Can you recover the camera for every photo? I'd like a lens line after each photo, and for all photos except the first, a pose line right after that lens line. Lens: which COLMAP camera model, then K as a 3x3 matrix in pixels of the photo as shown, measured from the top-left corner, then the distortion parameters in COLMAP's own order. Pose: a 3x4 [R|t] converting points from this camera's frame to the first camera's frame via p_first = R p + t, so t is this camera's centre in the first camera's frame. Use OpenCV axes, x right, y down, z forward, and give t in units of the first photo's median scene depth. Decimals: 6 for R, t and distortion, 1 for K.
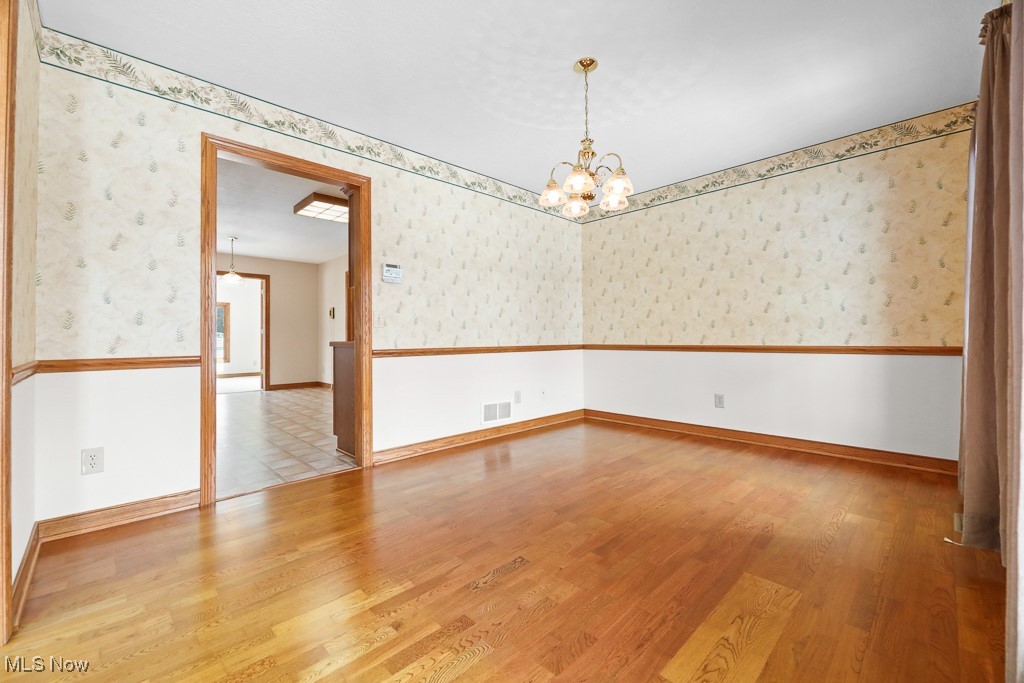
lens RADIAL K [[416.3, 0, 512.3], [0, 416.3, 334.8], [0, 0, 1]] dist [-0.001767, -0.000424]
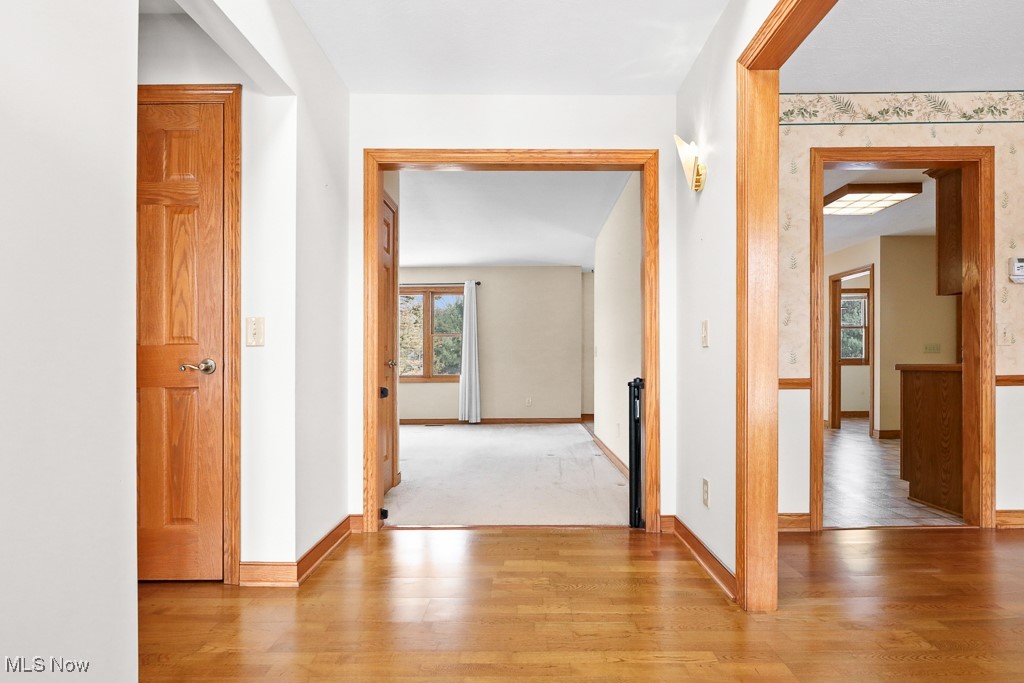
lens RADIAL K [[518.6, 0, 532.0], [0, 518.6, 365.0], [0, 0, 1]] dist [-0.001398, 0.000056]
pose [[0.722581, 0.006113, -0.691259, -0.295274], [0.008268, 0.999813, 0.017485, -0.006035], [0.691236, -0.018349, 0.722396, -0.259426]]
